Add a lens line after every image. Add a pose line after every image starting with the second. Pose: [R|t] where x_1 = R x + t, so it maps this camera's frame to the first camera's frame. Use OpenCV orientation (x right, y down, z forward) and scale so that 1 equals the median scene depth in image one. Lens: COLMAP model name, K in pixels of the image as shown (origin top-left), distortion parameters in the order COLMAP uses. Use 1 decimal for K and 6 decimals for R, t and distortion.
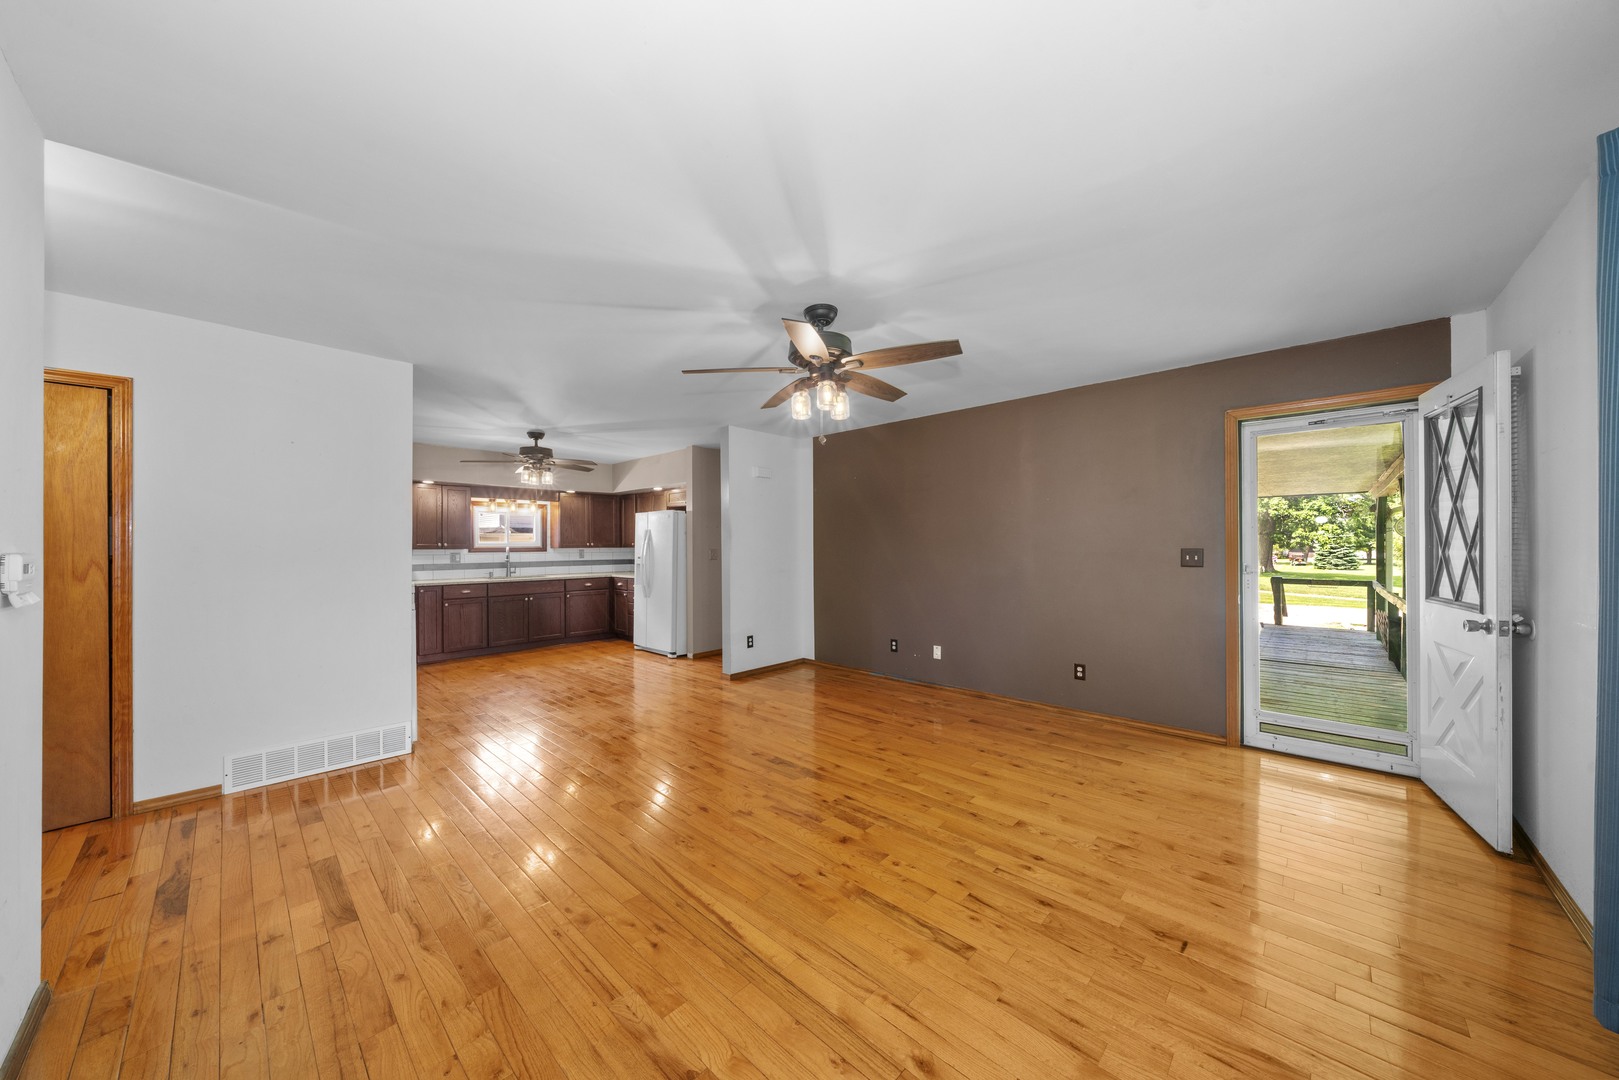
lens RADIAL K [[554.0, 0, 802.7], [0, 554.0, 543.6], [0, 0, 1]] dist [-0.006052, 0.000284]
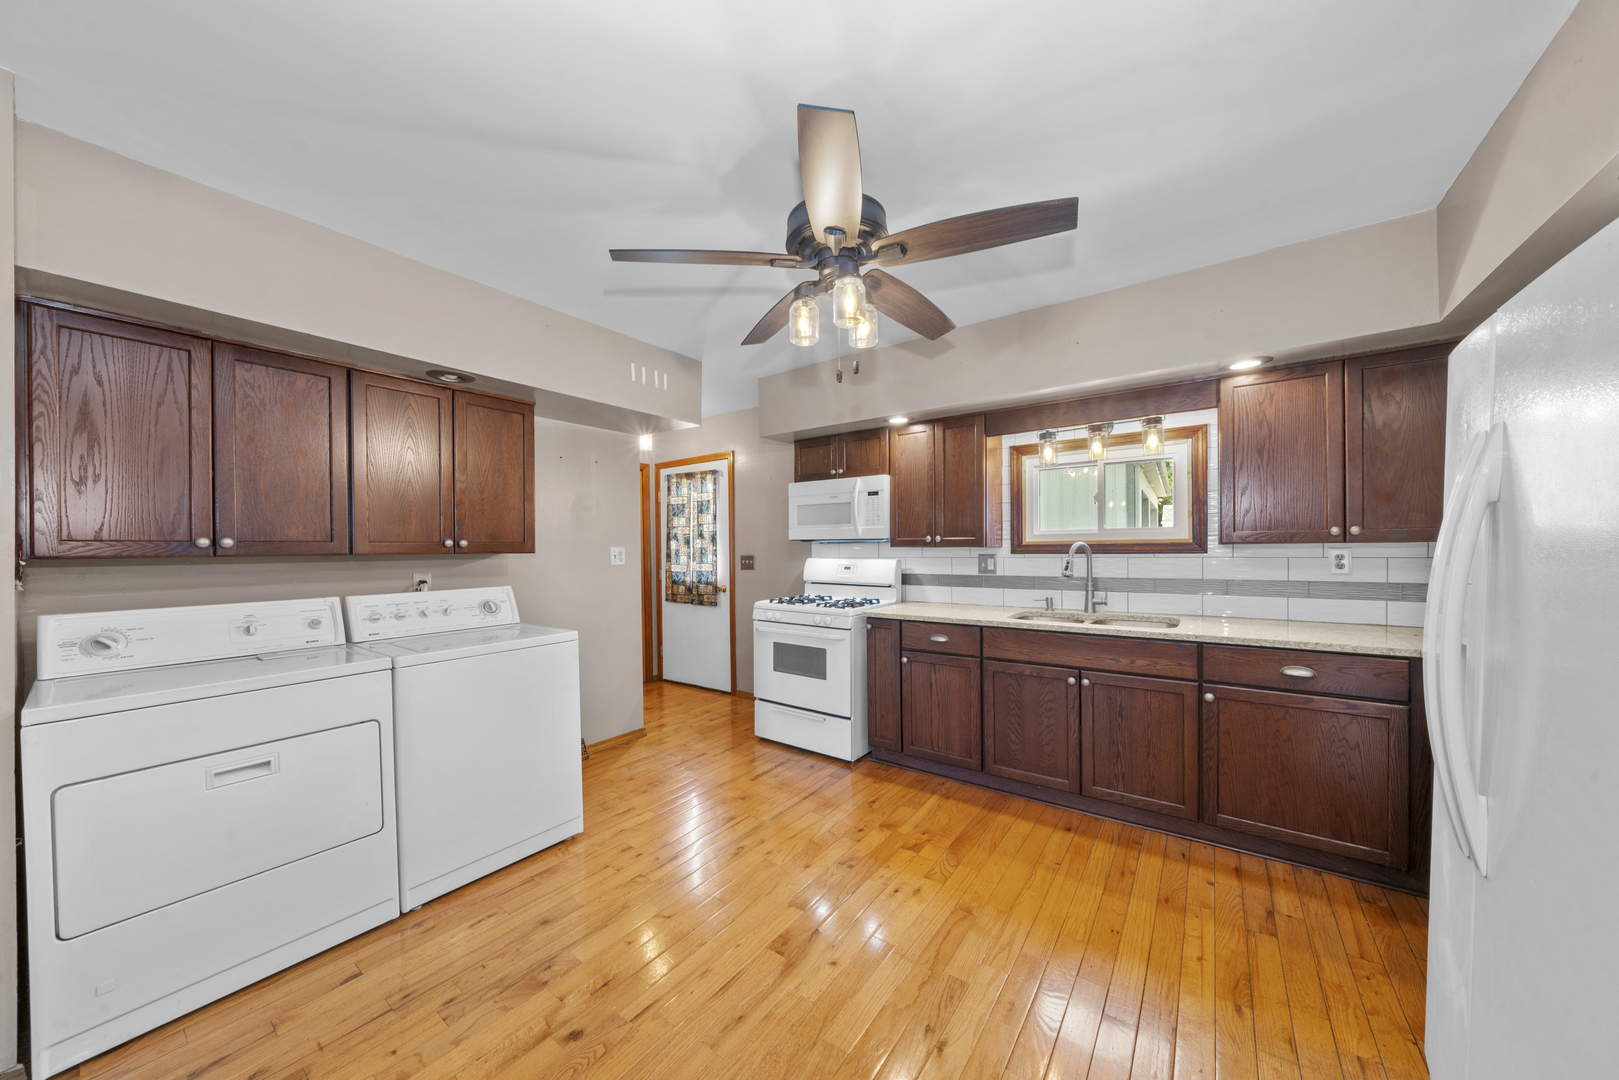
lens RADIAL K [[554.0, 0, 797.2], [0, 554.0, 550.8], [0, 0, 1]] dist [-0.006052, 0.000284]
pose [[0.115052, 0.015281, -0.993242, -0.159630], [0.016217, 0.999720, 0.017259, 0.002379], [0.993227, -0.018093, 0.114772, 0.835389]]
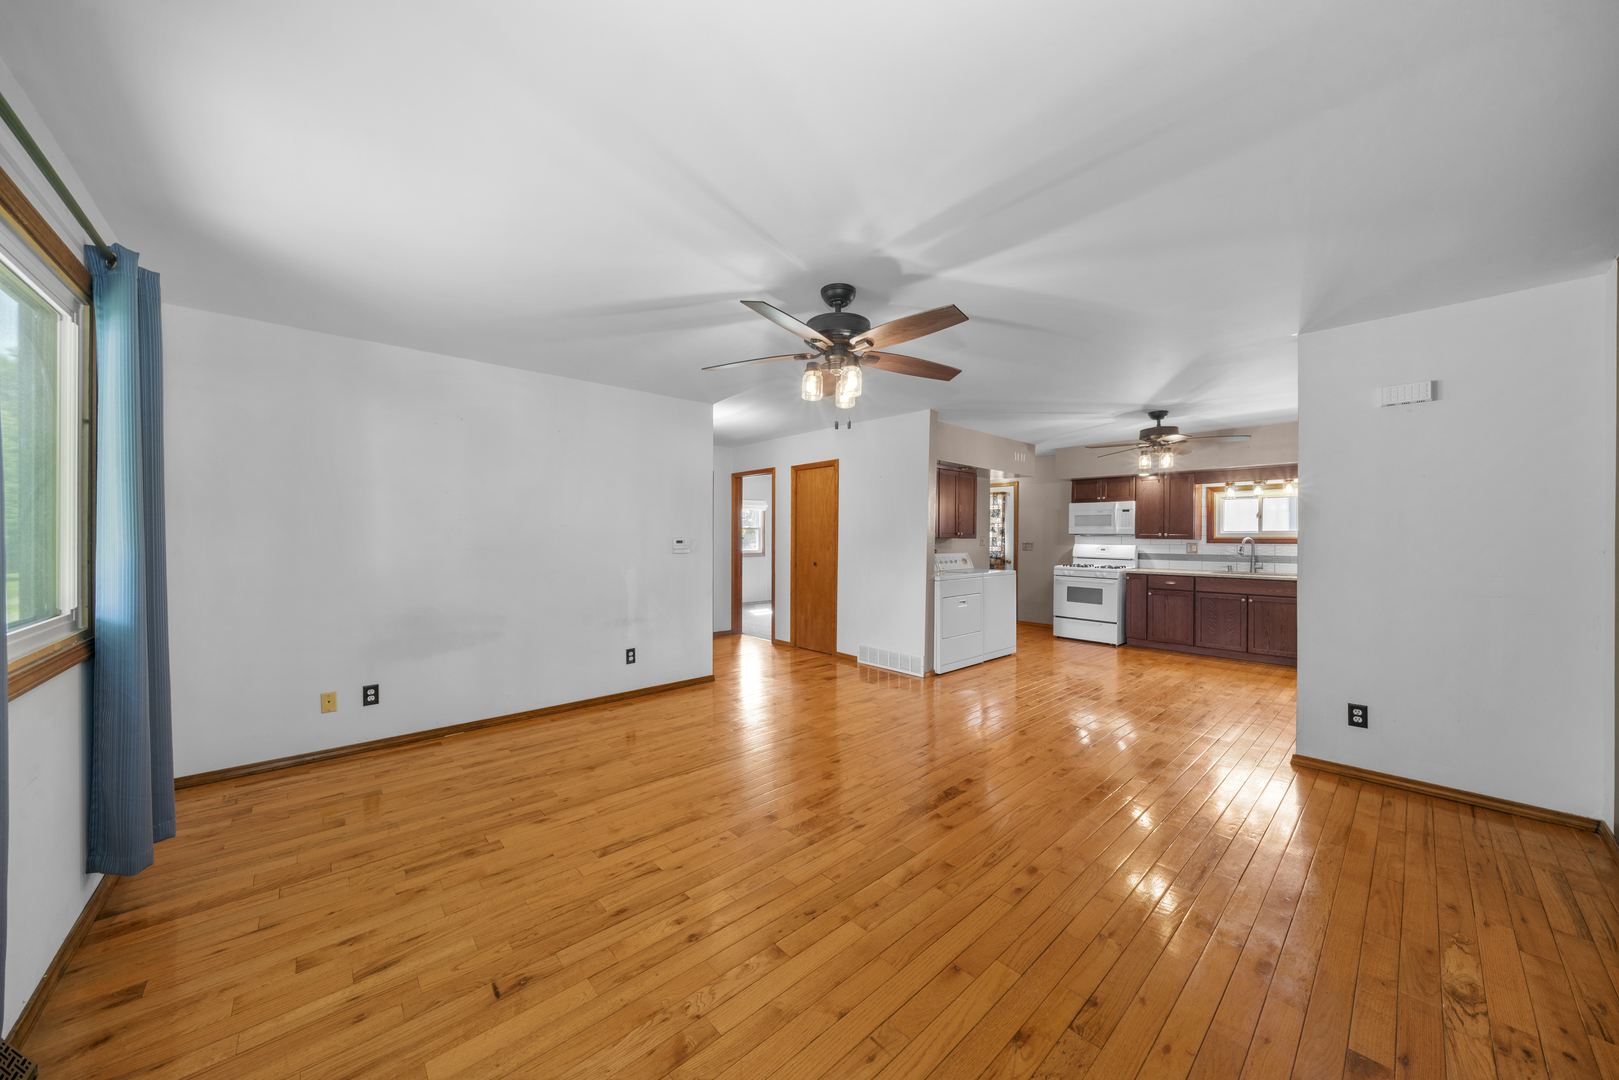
lens RADIAL K [[554.0, 0, 794.8], [0, 554.0, 537.0], [0, 0, 1]] dist [-0.006052, 0.000284]
pose [[-0.089601, 0.007907, -0.995946, 0.423142], [0.000828, 0.999969, 0.007865, -0.002142], [0.995977, -0.000120, -0.089605, 0.431711]]
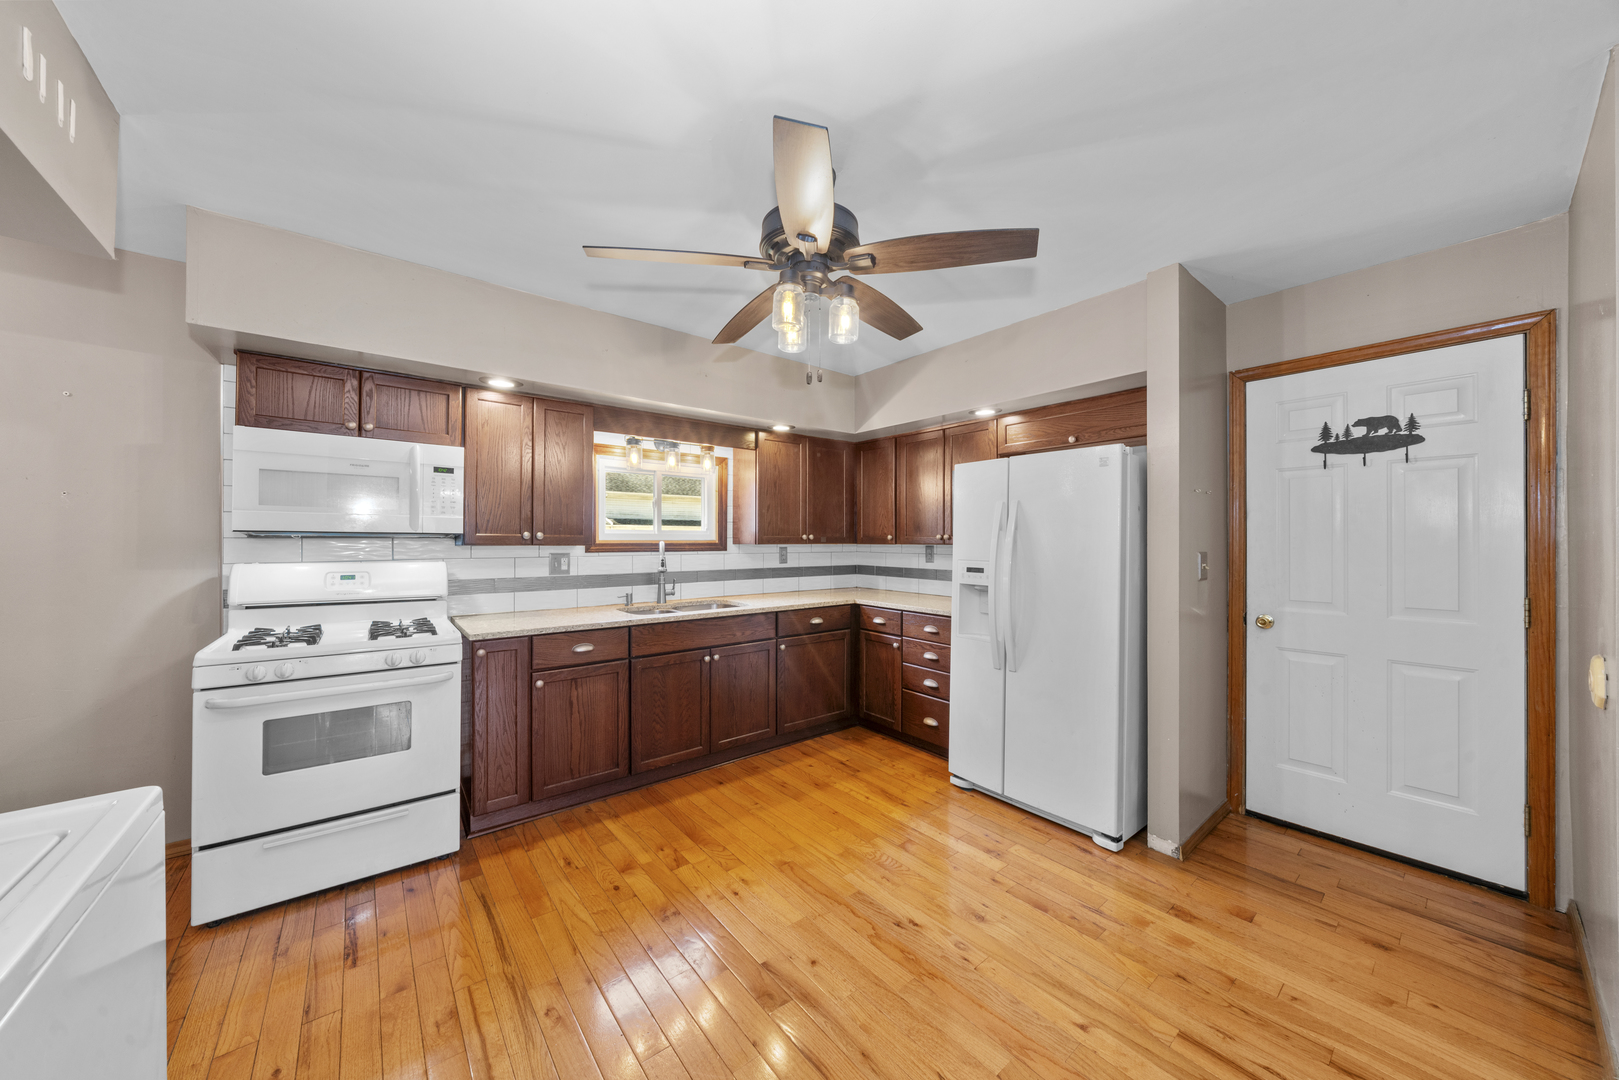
lens RADIAL K [[554.0, 0, 807.7], [0, 554.0, 538.0], [0, 0, 1]] dist [-0.006052, 0.000284]
pose [[0.990933, 0.006408, -0.134207, -0.389860], [-0.006560, 0.999978, -0.000694, 0.003117], [0.134199, 0.001568, 0.990953, 0.615020]]
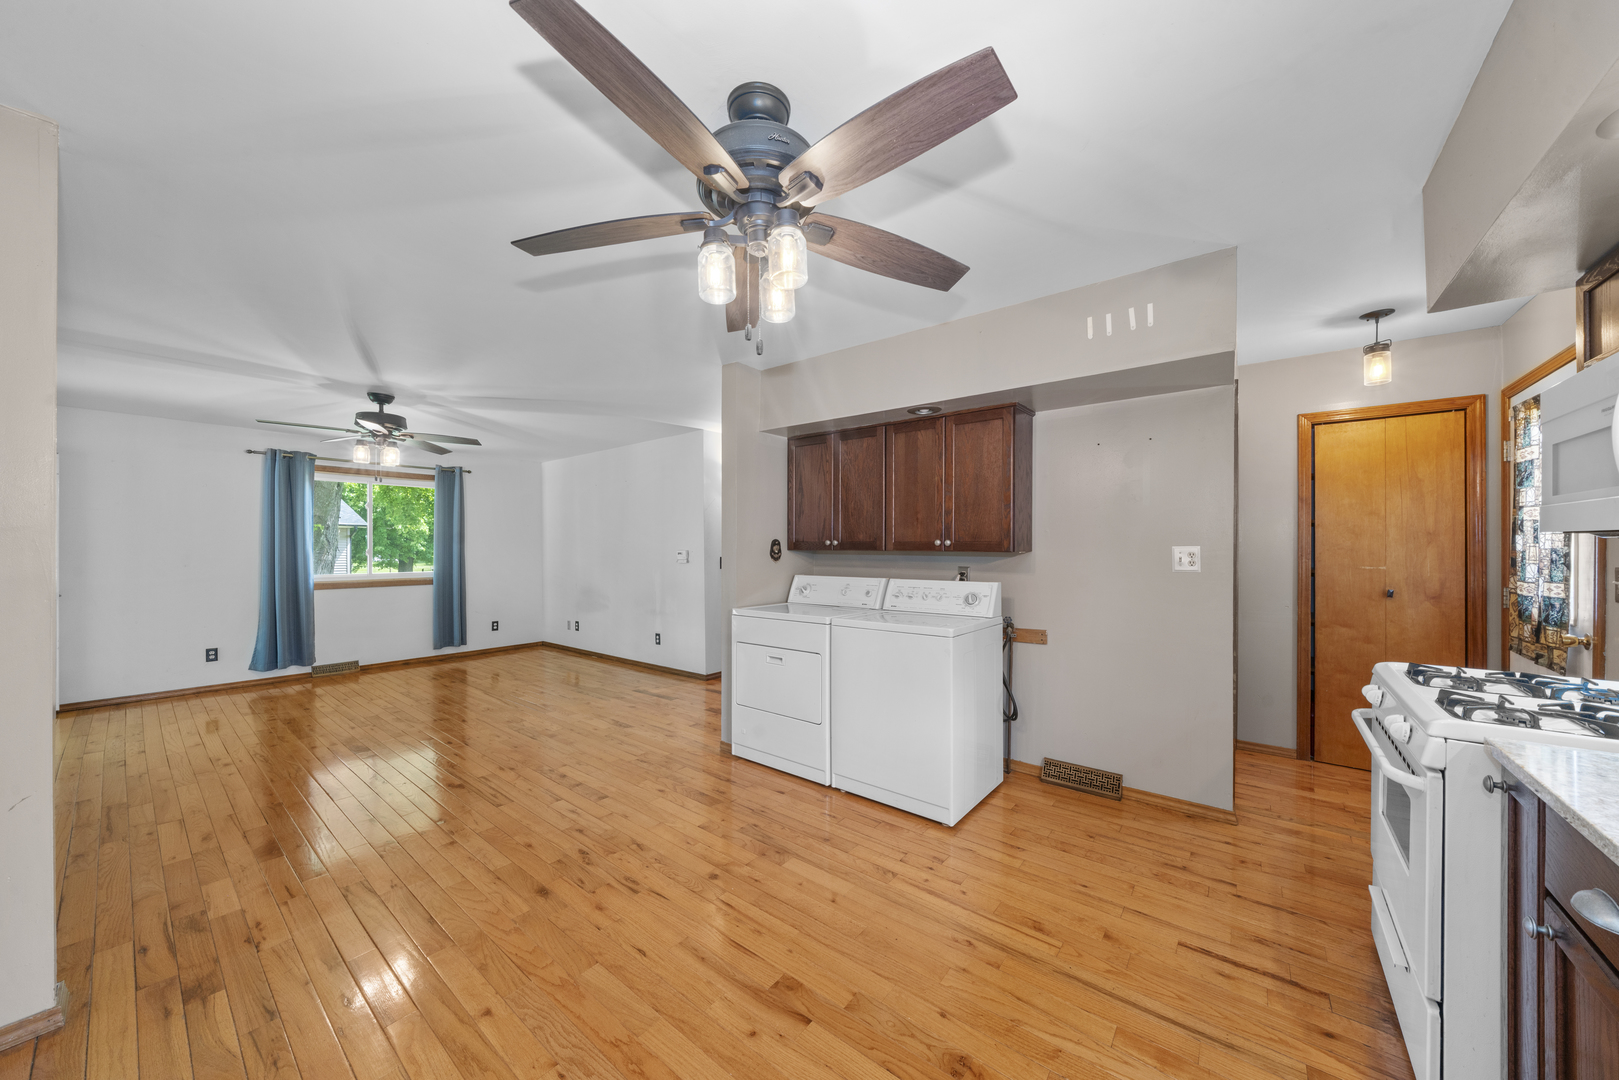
lens RADIAL K [[554.0, 0, 810.0], [0, 554.0, 546.0], [0, 0, 1]] dist [-0.006052, 0.000284]
pose [[-0.995804, 0.008013, -0.091158, -0.425397], [0.008620, 0.999943, -0.006265, 0.005014], [0.091102, -0.007024, -0.995817, 1.113912]]
